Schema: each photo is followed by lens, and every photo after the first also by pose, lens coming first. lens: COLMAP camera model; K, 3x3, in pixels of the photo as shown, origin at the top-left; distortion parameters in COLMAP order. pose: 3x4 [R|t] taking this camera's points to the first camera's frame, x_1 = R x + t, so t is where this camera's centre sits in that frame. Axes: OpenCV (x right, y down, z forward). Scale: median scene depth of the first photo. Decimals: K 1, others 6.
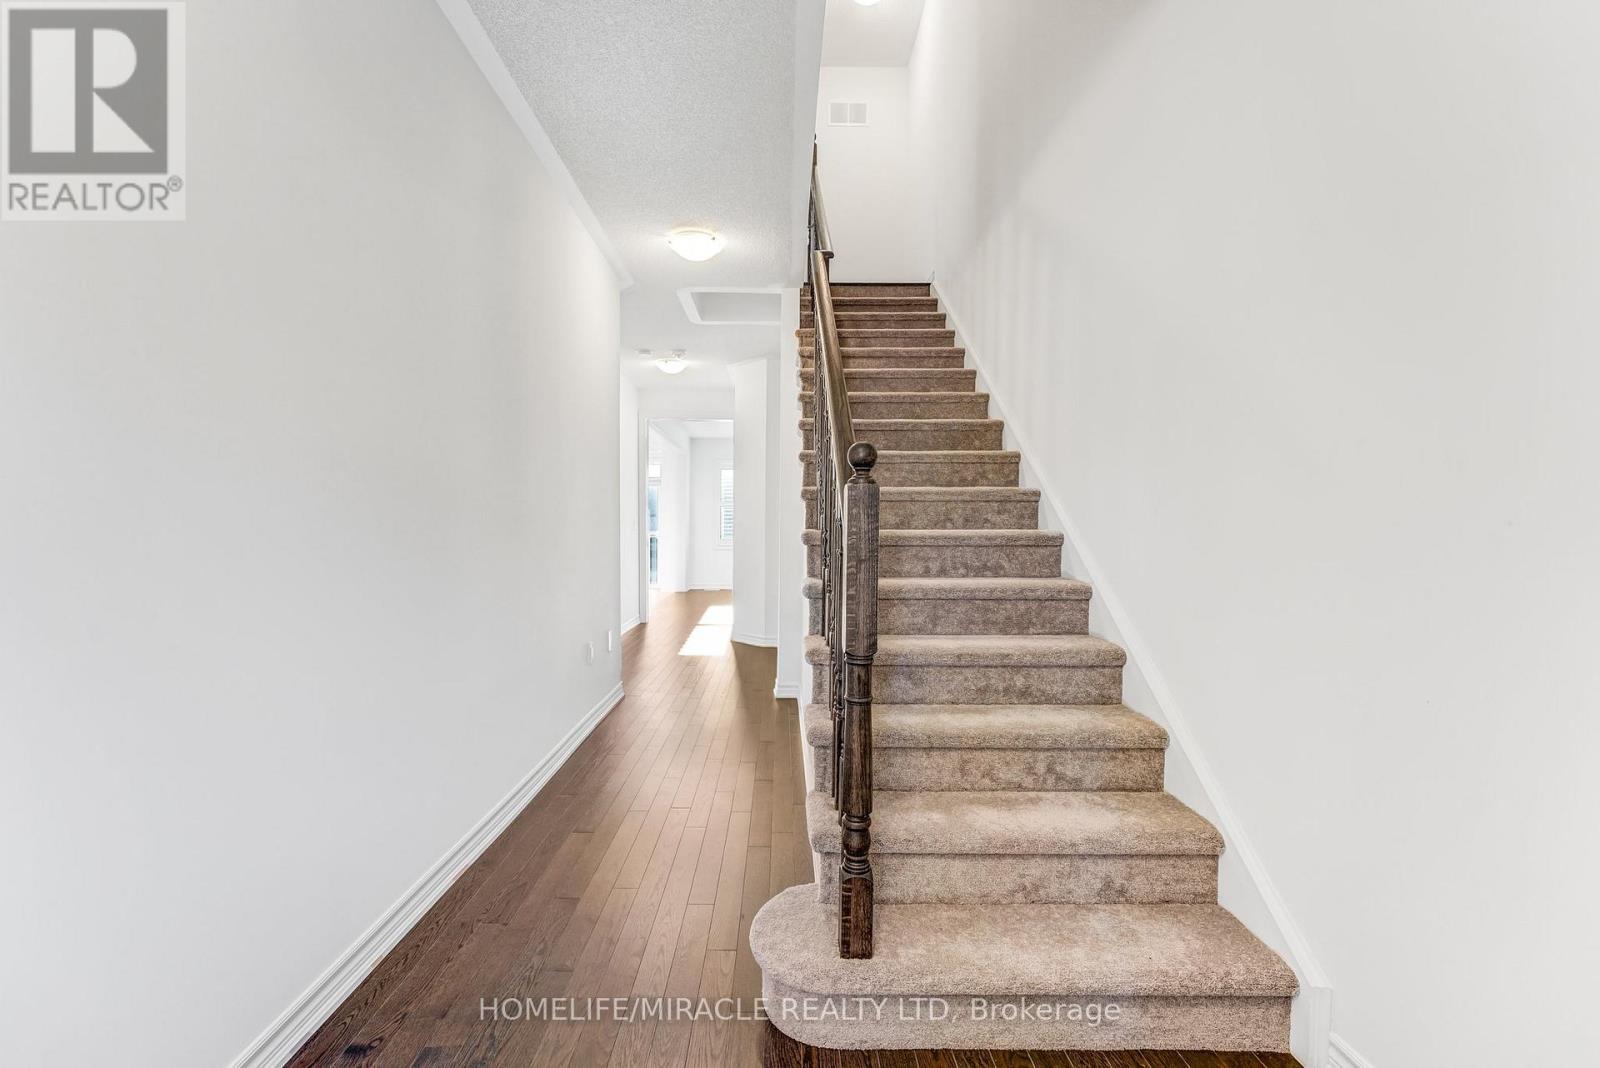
lens RADIAL K [[654.1, 0, 797.7], [0, 654.1, 534.2], [0, 0, 1]] dist [0.003216, 0.000038]
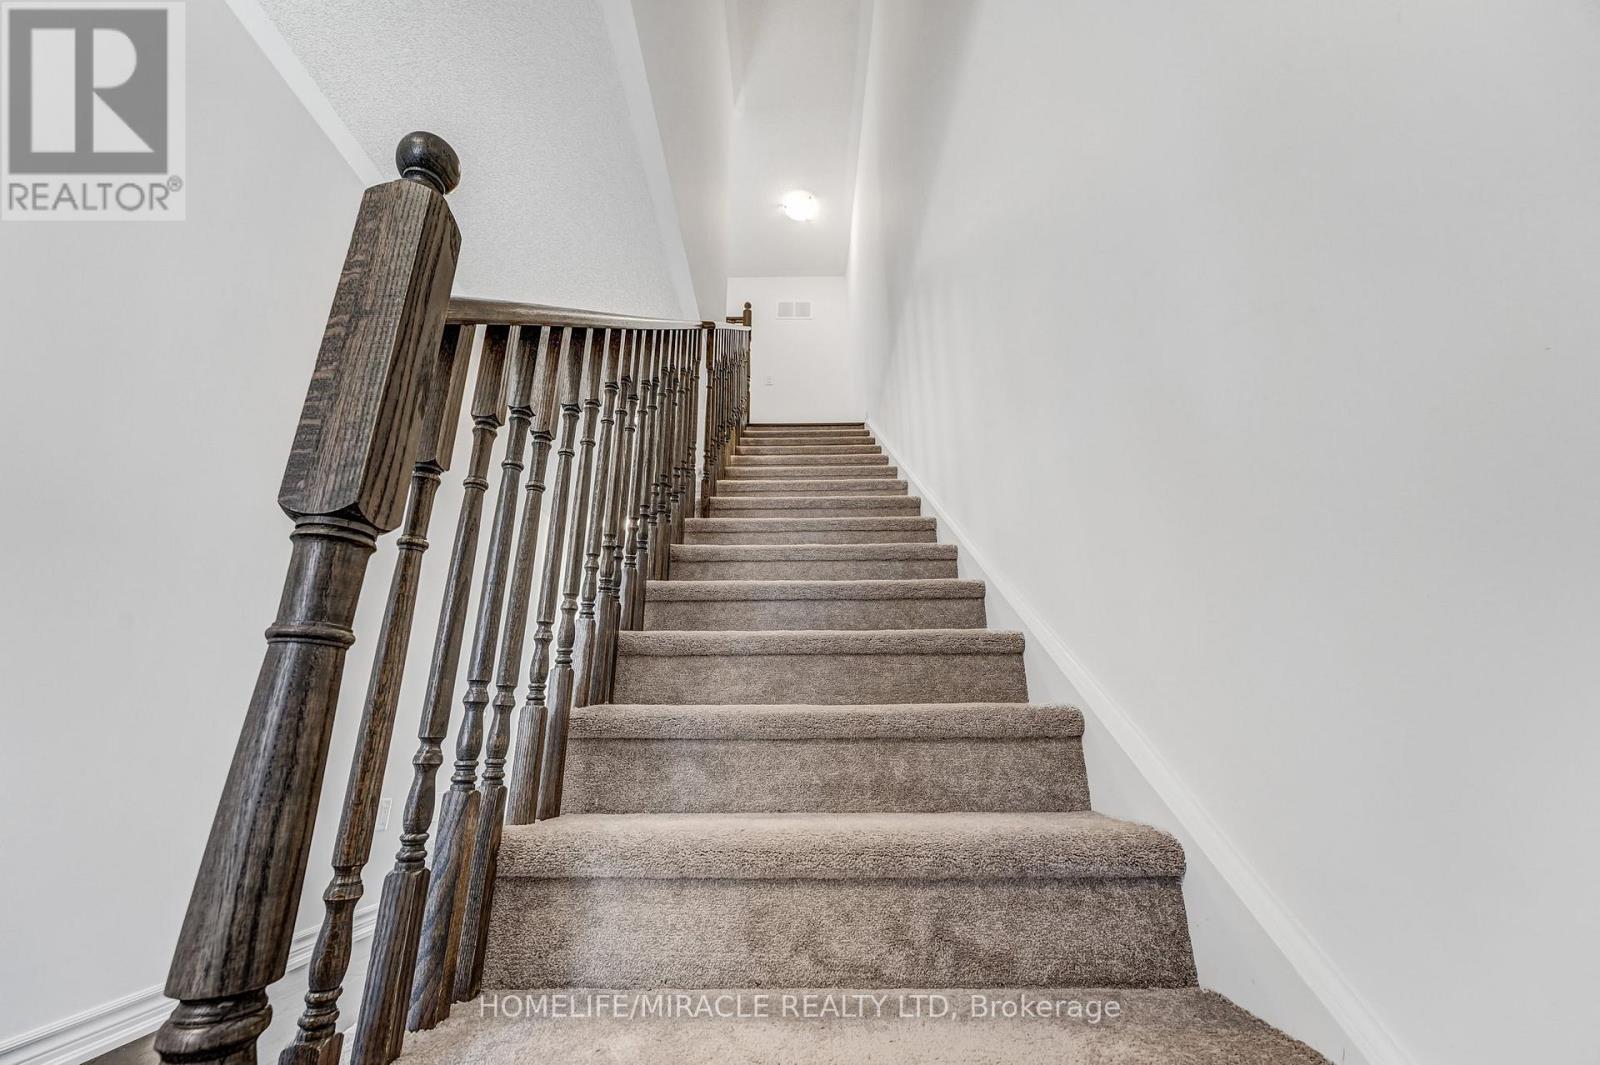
lens RADIAL K [[617.3, 0, 793.5], [0, 617.3, 529.2], [0, 0, 1]] dist [0.000638, -0.000068]
pose [[0.999720, -0.016279, -0.017179, 0.293812], [0.009248, 0.936847, -0.349617, 0.244230], [0.021786, 0.349360, 0.936735, 0.488692]]
